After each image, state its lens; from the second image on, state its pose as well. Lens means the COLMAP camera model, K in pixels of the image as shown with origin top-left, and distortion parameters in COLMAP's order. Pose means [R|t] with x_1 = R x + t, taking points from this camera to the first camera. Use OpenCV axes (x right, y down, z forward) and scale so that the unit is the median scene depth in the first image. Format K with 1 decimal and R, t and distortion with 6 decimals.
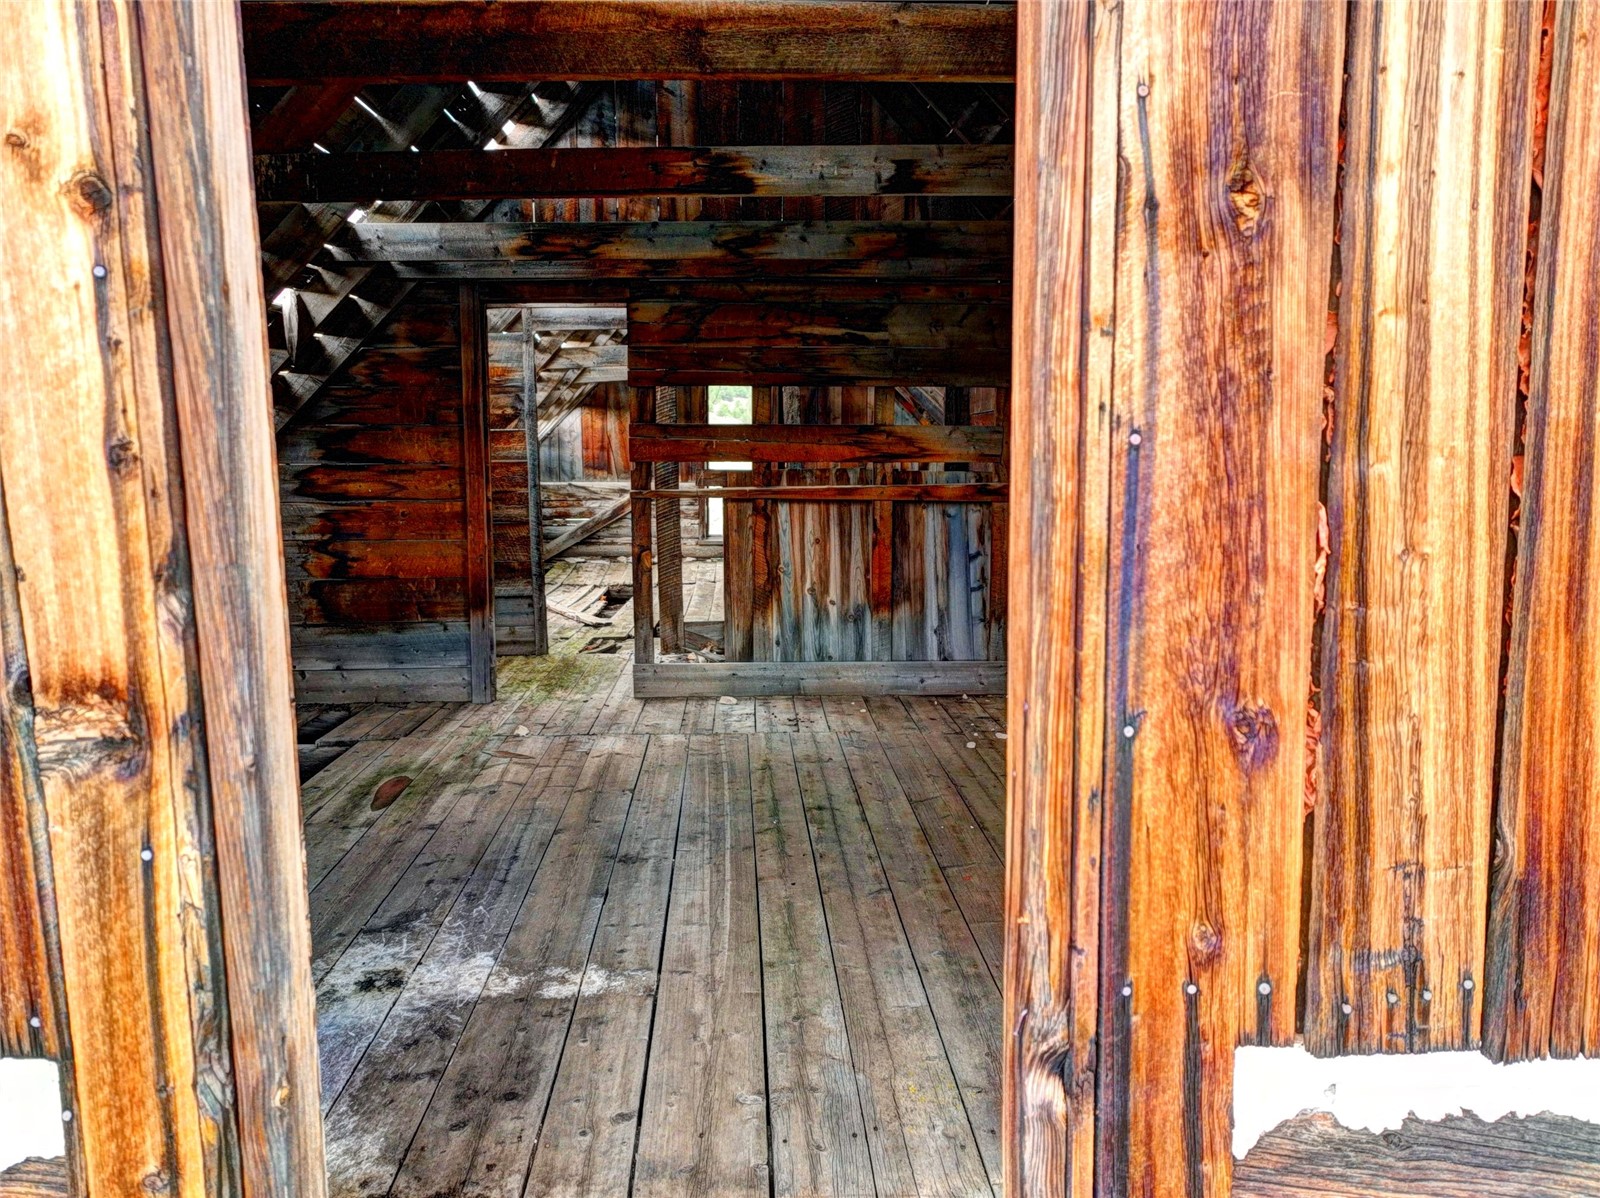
lens RADIAL K [[1129.9, 0, 798.3], [0, 1129.9, 599.5], [0, 0, 1]] dist [-0.000726, 0.017370]
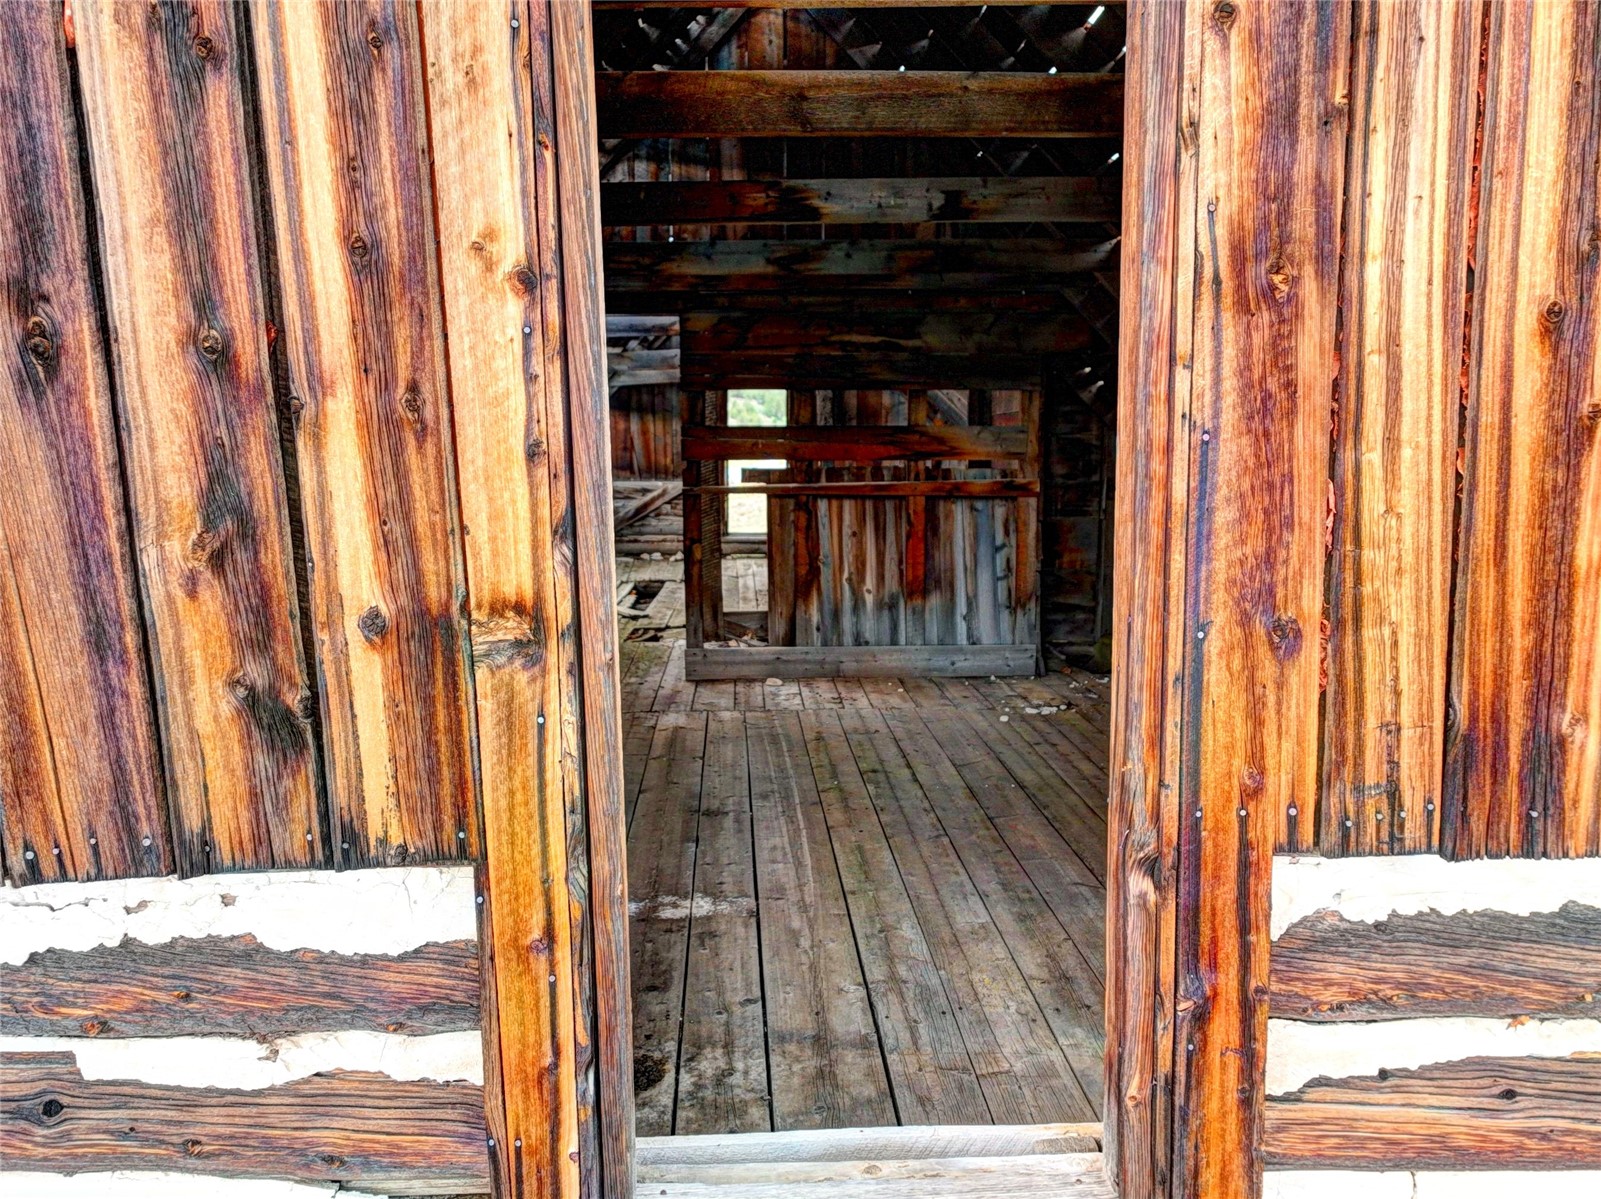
lens RADIAL K [[1130.6, 0, 803.1], [0, 1130.6, 598.9], [0, 0, 1]] dist [-0.000726, 0.017370]
pose [[0.999983, -0.004486, 0.003848, -0.228967], [0.004490, 0.999989, -0.001020, 0.067570], [-0.003844, 0.001037, 0.999992, -0.468969]]
